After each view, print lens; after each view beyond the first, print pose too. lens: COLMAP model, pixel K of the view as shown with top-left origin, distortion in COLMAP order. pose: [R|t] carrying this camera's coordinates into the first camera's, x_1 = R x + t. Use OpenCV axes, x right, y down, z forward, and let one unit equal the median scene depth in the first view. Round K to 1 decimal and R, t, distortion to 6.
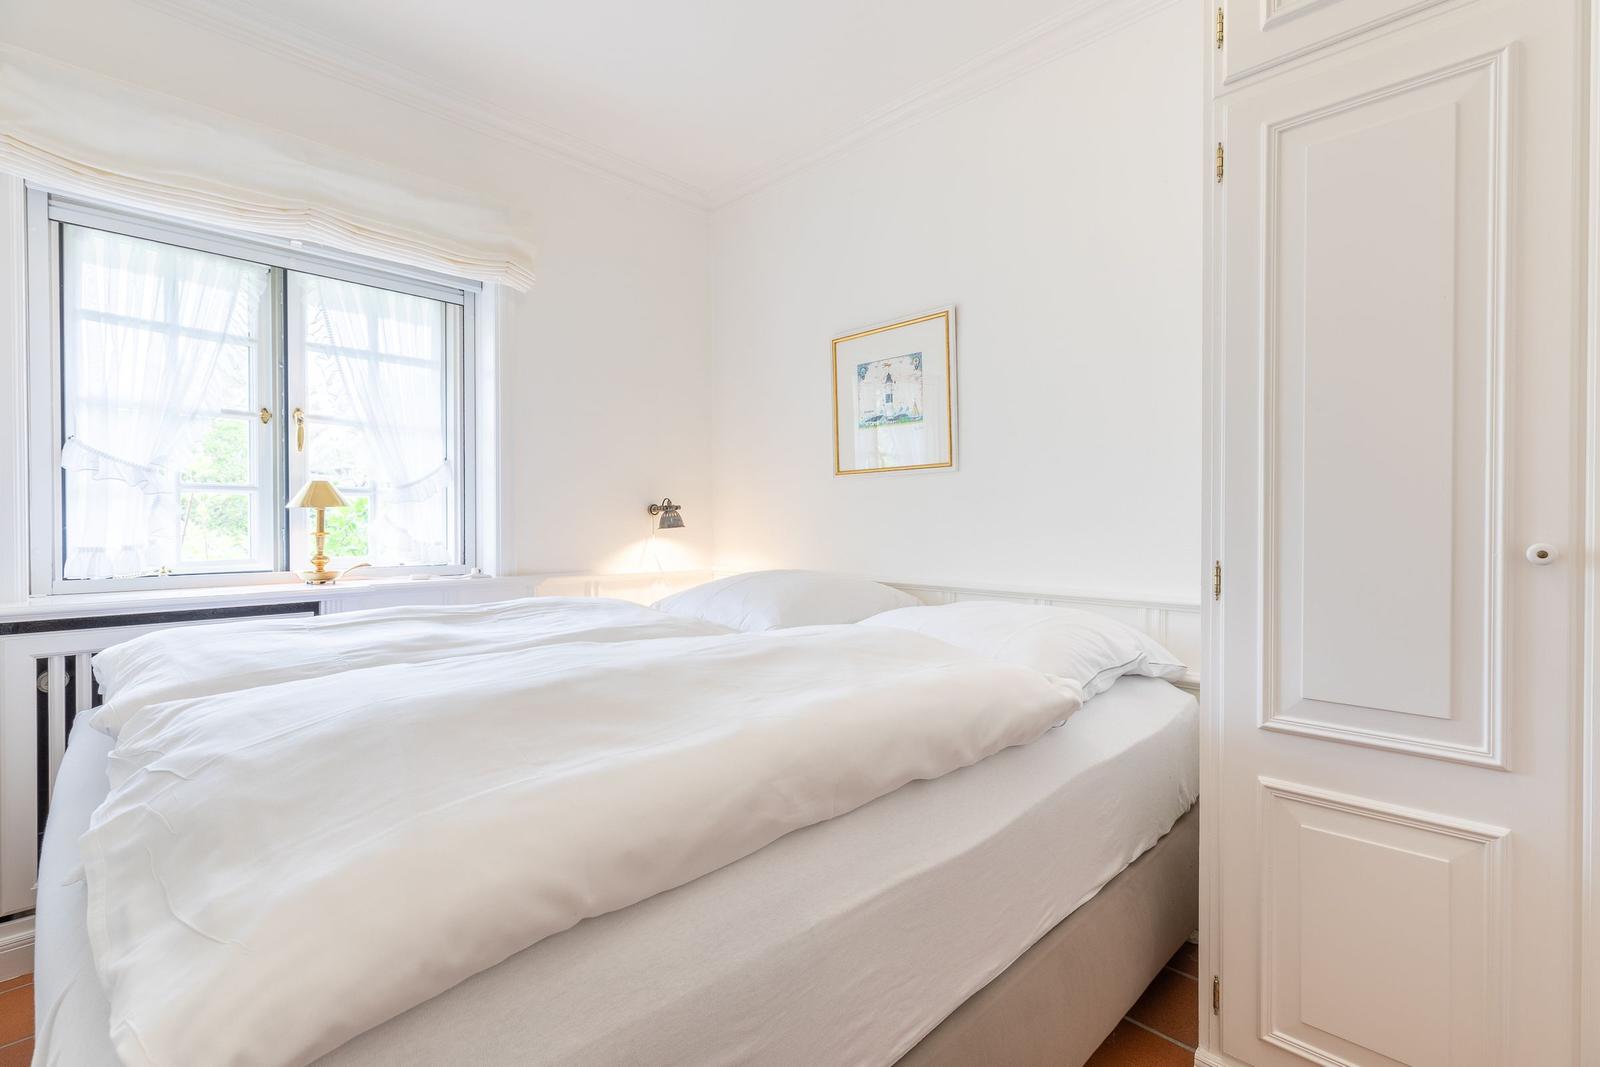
lens RADIAL K [[714.4, 0, 800.2], [0, 714.4, 521.6], [0, 0, 1]] dist [-0.000029, 0.000168]
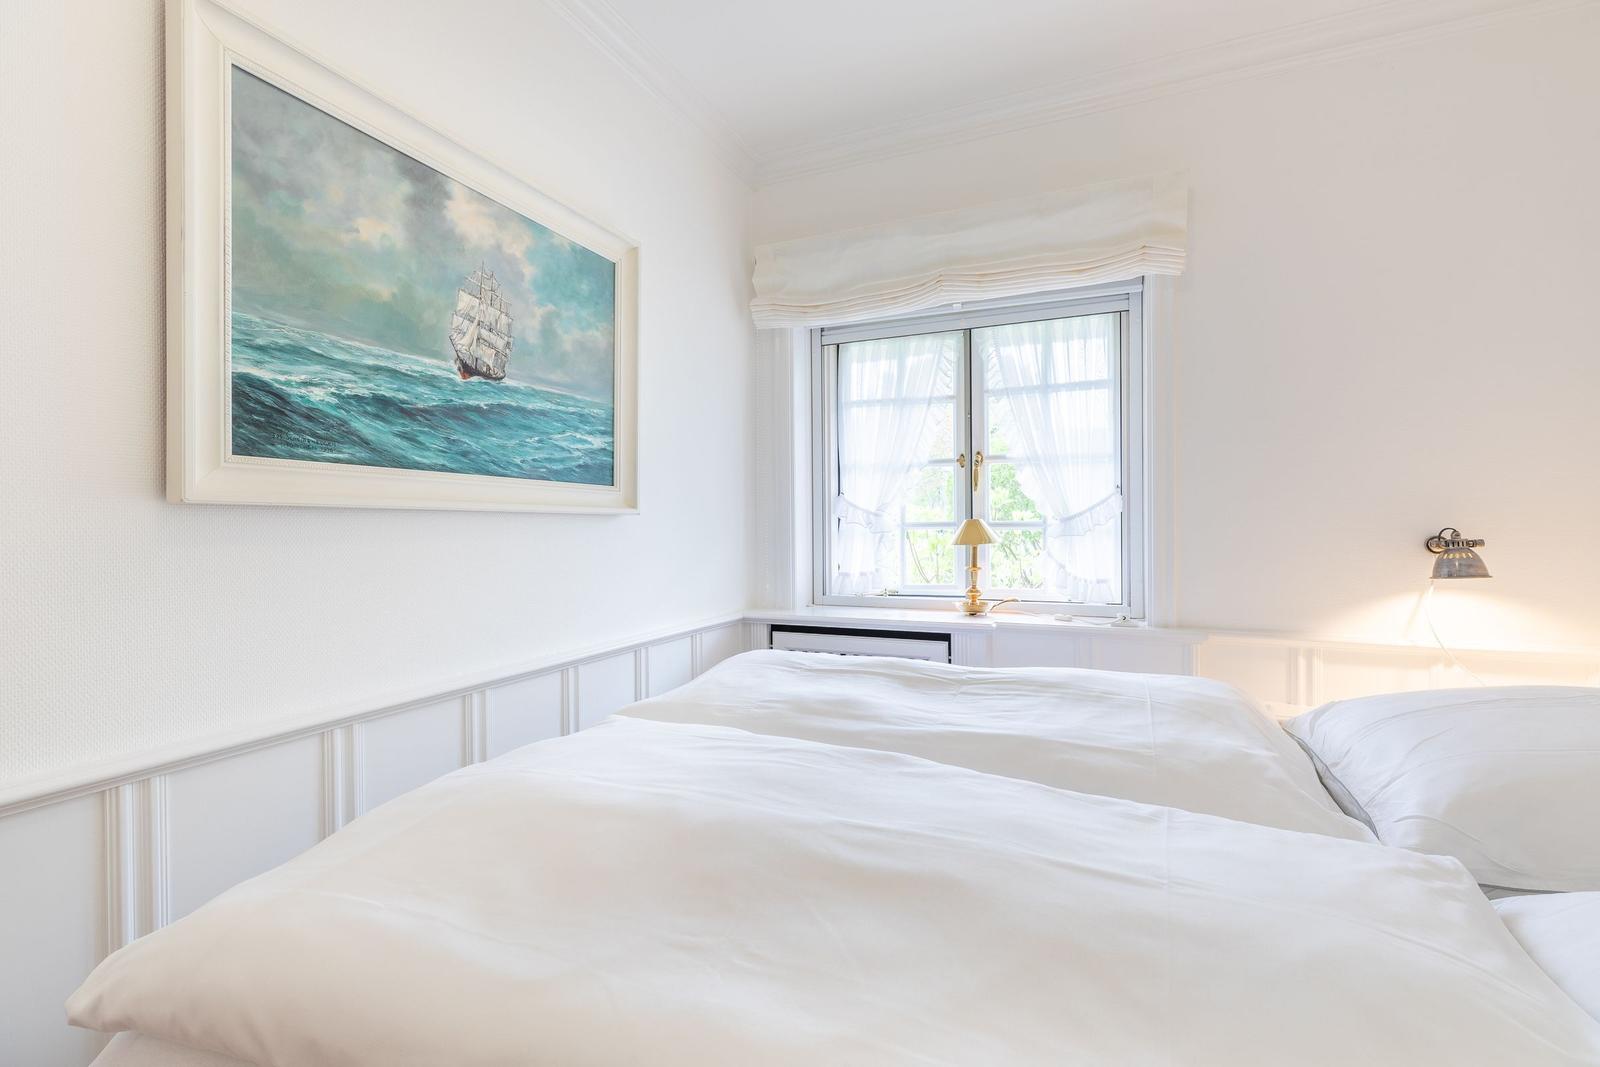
lens RADIAL K [[714.4, 0, 800.2], [0, 714.4, 521.6], [0, 0, 1]] dist [-0.000029, 0.000168]
pose [[0.354811, -0.003583, -0.934931, 0.225955], [0.005367, 0.999984, -0.001795, -0.049754], [0.934923, -0.004381, 0.354825, 0.348574]]
